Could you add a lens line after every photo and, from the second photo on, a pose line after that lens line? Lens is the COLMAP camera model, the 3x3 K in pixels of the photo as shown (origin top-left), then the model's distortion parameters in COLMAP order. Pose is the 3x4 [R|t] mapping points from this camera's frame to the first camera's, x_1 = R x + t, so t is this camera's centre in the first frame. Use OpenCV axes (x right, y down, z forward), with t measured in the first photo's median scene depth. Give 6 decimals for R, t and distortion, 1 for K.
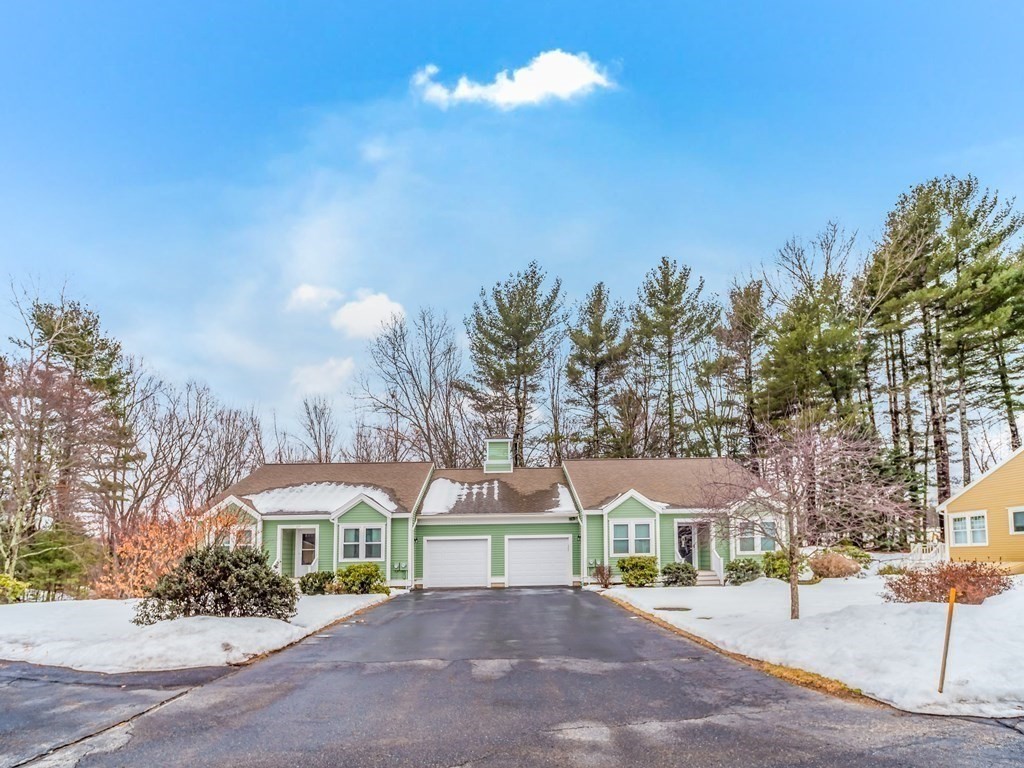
lens RADIAL K [[492.2, 0, 512.0], [0, 492.2, 384.0], [0, 0, 1]] dist [-0.019912, -0.000243]
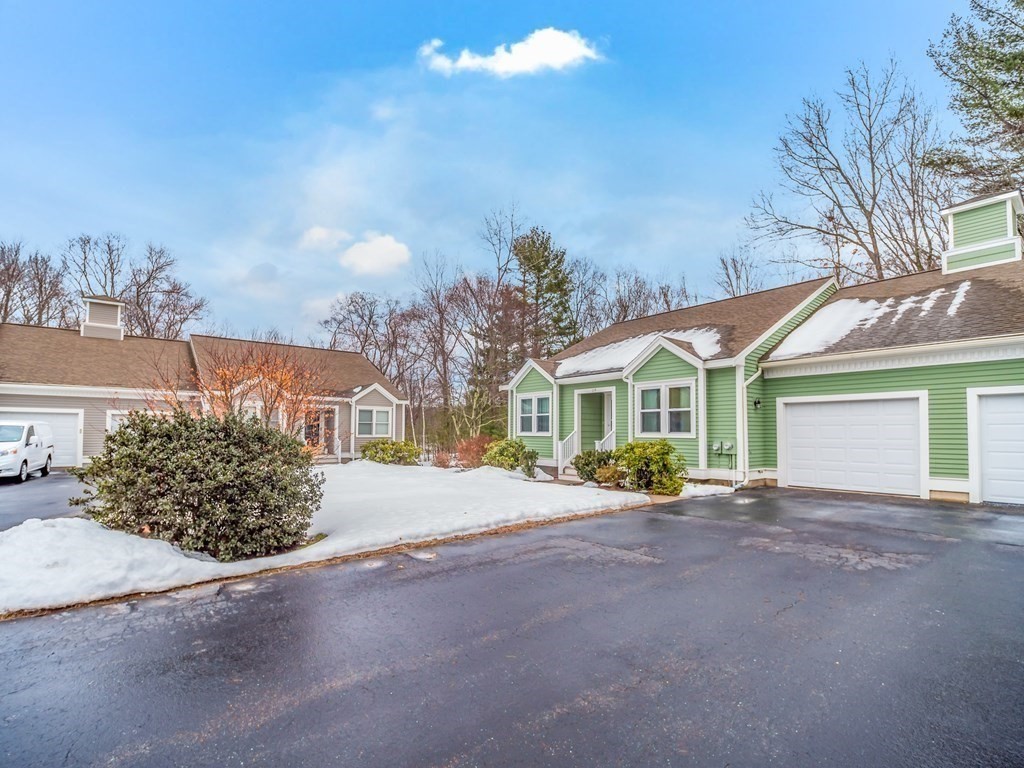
lens RADIAL K [[492.2, 0, 512.0], [0, 492.2, 384.0], [0, 0, 1]] dist [-0.019912, -0.000243]
pose [[0.611939, -0.052799, -0.789141, 0.078457], [0.249112, 0.959851, 0.128952, 0.155151], [0.750649, -0.275495, 0.600523, 0.461149]]
